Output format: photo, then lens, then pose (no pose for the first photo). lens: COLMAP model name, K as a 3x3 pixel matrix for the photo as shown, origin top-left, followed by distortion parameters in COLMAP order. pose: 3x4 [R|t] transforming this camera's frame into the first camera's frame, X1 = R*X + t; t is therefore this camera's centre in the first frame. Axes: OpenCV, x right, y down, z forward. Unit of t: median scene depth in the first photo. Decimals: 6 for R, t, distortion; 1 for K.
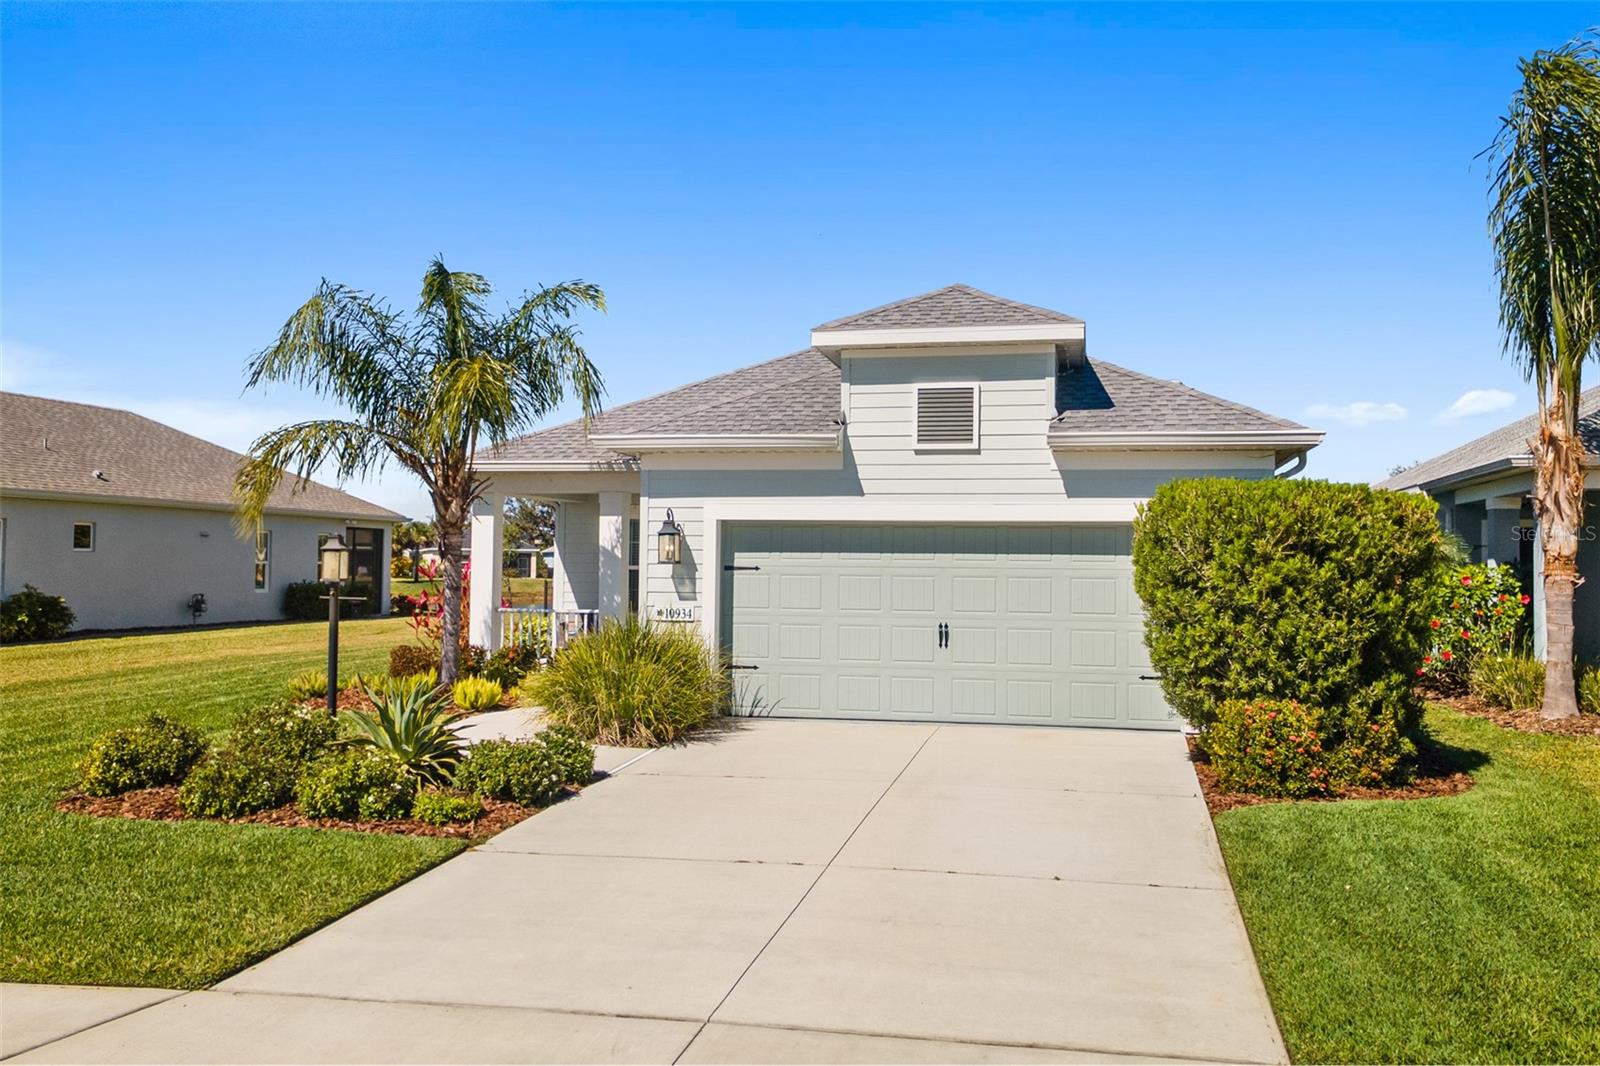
lens RADIAL K [[1338.6, 0, 837.8], [0, 1338.6, 542.4], [0, 0, 1]] dist [0.017596, 0.041329]
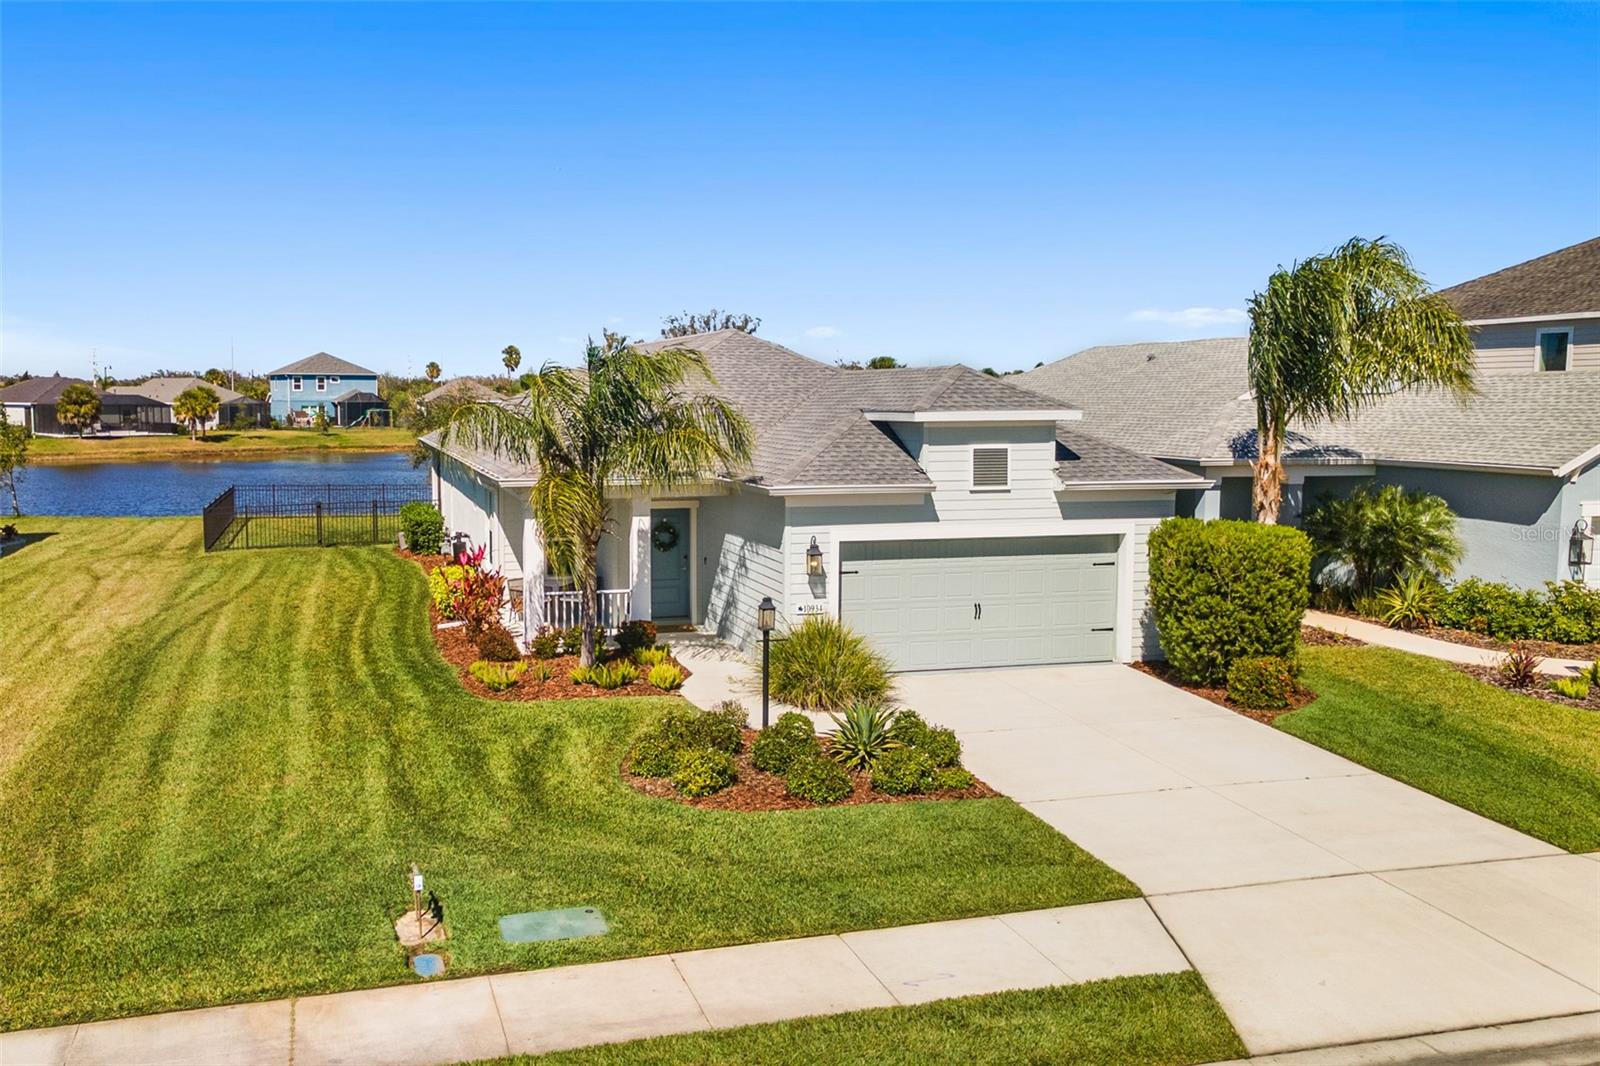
lens RADIAL K [[1338.6, 0, 685.6], [0, 1338.6, 532.5], [0, 0, 1]] dist [0.017596, 0.041329]
pose [[0.900811, -0.053827, 0.430862, -1.087826], [0.000771, 0.992483, 0.122378, -0.256010], [-0.434211, -0.109907, 0.894081, -0.245110]]
